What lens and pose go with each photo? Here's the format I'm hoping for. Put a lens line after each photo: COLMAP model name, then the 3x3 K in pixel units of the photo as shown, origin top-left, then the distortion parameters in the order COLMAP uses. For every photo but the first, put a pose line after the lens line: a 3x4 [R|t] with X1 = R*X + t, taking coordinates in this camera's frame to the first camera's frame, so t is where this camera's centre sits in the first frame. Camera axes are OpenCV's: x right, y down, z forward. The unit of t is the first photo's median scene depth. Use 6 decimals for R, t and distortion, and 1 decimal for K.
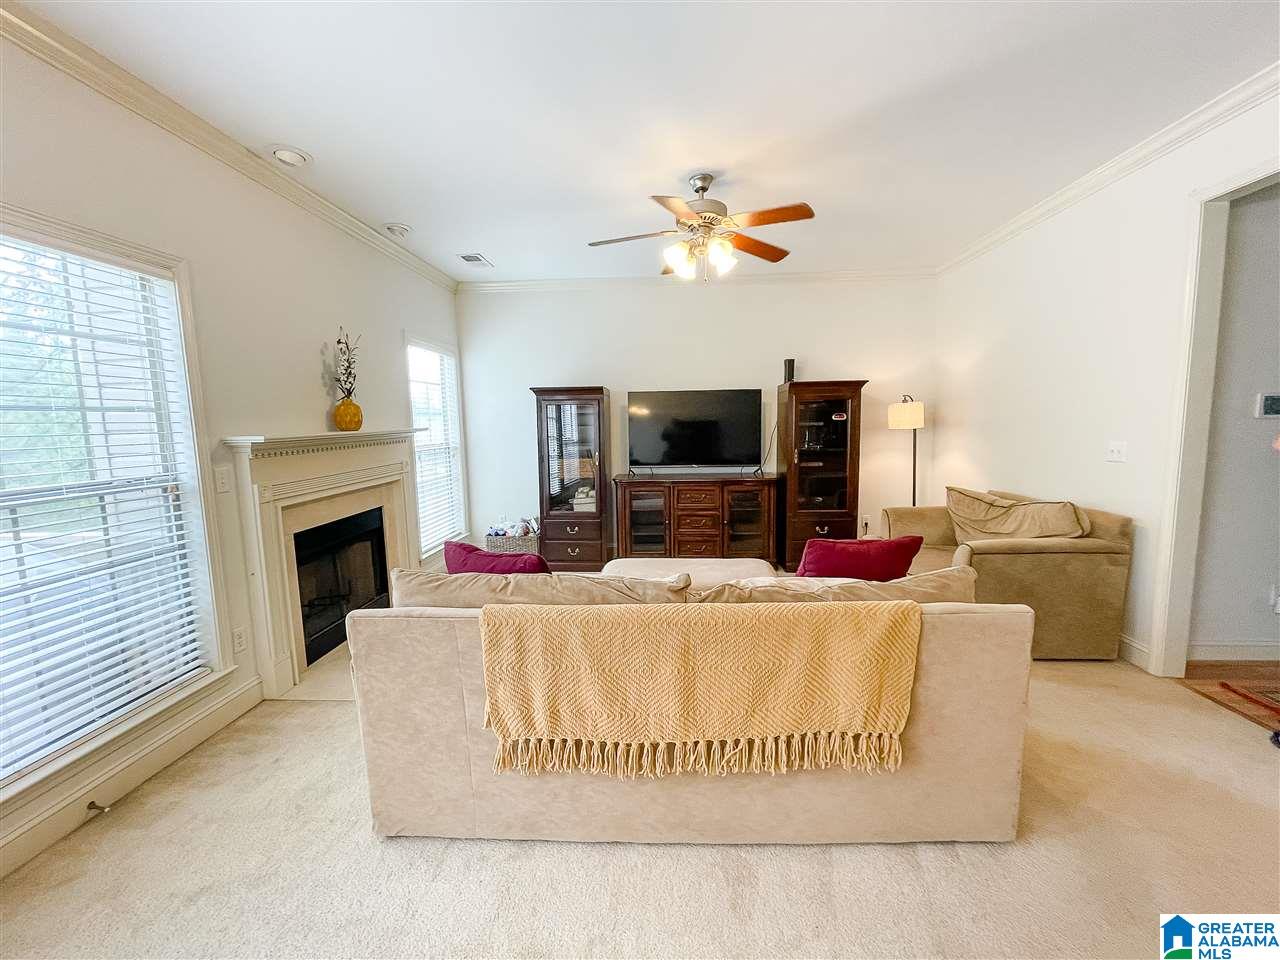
lens RADIAL K [[513.2, 0, 650.4], [0, 513.2, 479.2], [0, 0, 1]] dist [-0.003463, -0.000587]
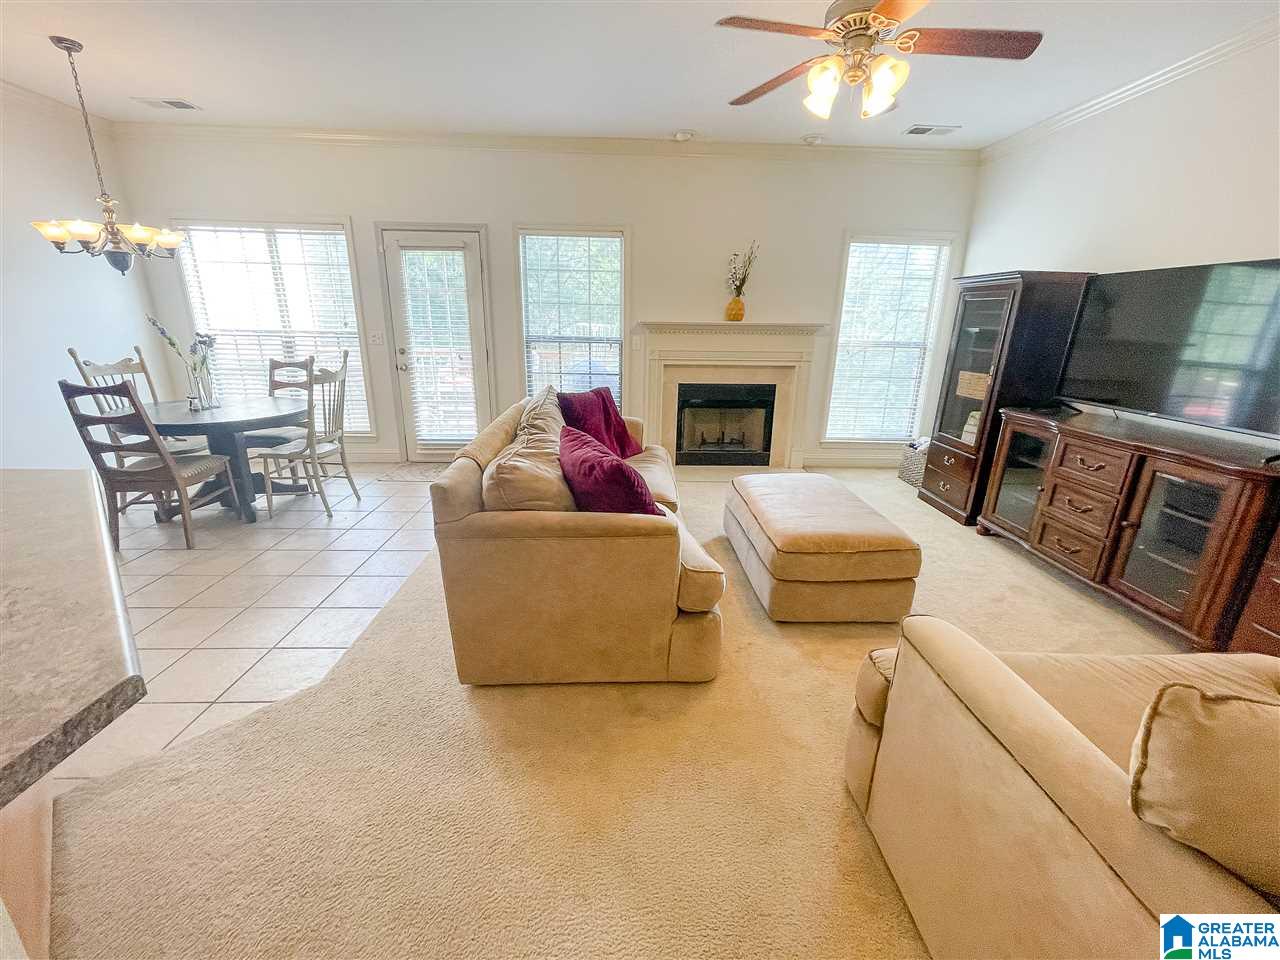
lens RADIAL K [[513.2, 0, 642.2], [0, 513.2, 475.3], [0, 0, 1]] dist [-0.003463, -0.000587]
pose [[0.086272, 0.306038, -0.948102, 0.961523], [-0.137245, 0.946228, 0.292945, -0.082800], [0.986773, 0.104850, 0.123635, 0.707408]]
